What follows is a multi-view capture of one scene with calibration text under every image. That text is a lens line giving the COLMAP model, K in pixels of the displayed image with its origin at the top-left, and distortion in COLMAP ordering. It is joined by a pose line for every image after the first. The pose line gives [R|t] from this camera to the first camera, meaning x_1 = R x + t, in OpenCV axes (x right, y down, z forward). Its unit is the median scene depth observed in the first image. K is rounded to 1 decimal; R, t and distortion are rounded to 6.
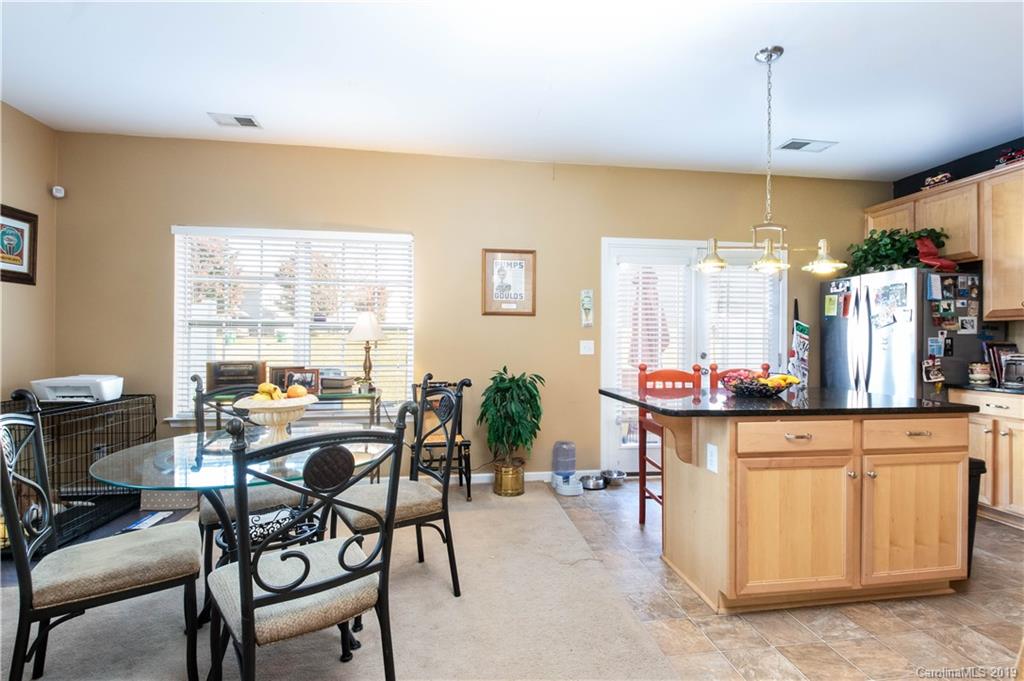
lens RADIAL K [[459.9, 0, 514.2], [0, 459.9, 336.2], [0, 0, 1]] dist [-0.000157, -0.000198]
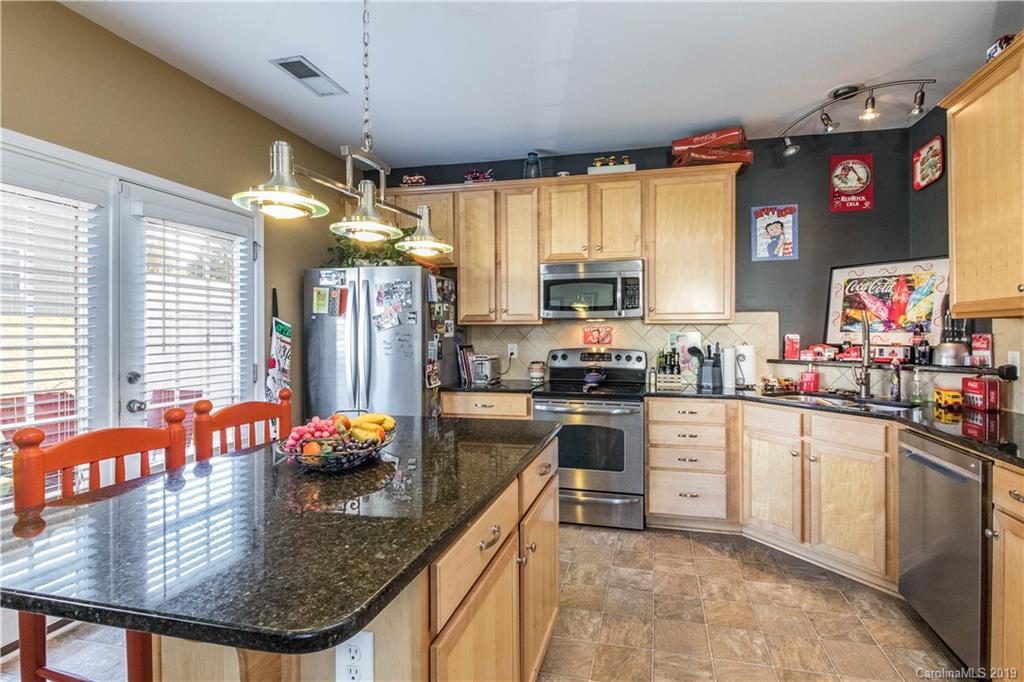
lens RADIAL K [[459.9, 0, 514.2], [0, 459.9, 336.7], [0, 0, 1]] dist [-0.000157, -0.000198]
pose [[0.333413, -0.015264, 0.942657, 0.060828], [-0.004124, 0.999836, 0.017648, -0.024360], [-0.942772, -0.009771, 0.333295, 0.516680]]
